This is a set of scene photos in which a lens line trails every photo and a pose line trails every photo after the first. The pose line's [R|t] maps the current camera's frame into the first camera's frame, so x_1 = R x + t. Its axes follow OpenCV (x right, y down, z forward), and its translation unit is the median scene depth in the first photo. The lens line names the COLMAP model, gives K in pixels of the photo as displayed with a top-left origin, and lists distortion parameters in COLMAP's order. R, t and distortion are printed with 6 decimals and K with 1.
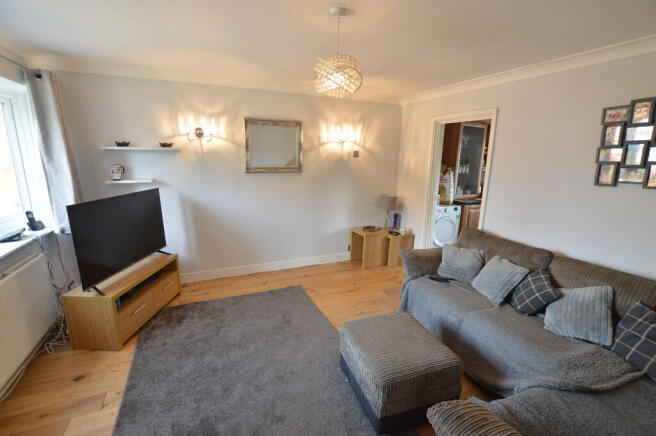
lens RADIAL K [[292.6, 0, 329.6], [0, 292.6, 221.7], [0, 0, 1]] dist [-0.027421, 0.000192]
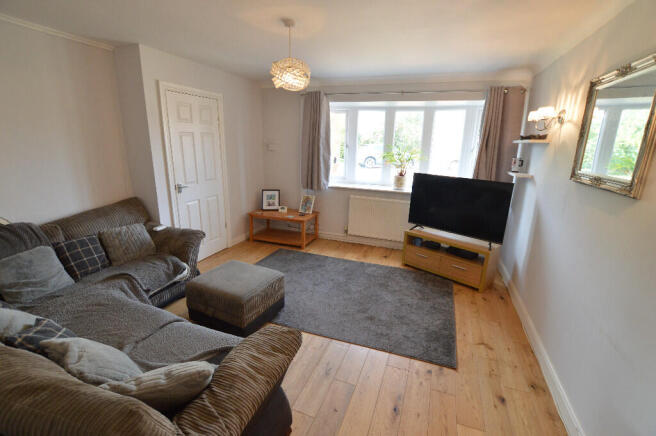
lens RADIAL K [[292.6, 0, 330.8], [0, 292.6, 219.0], [0, 0, 1]] dist [-0.027421, 0.000192]
pose [[-0.709549, 0.135032, -0.691597, 0.513385], [-0.197842, 0.903815, 0.379444, -0.259117], [0.676313, 0.406061, -0.614585, 1.264555]]
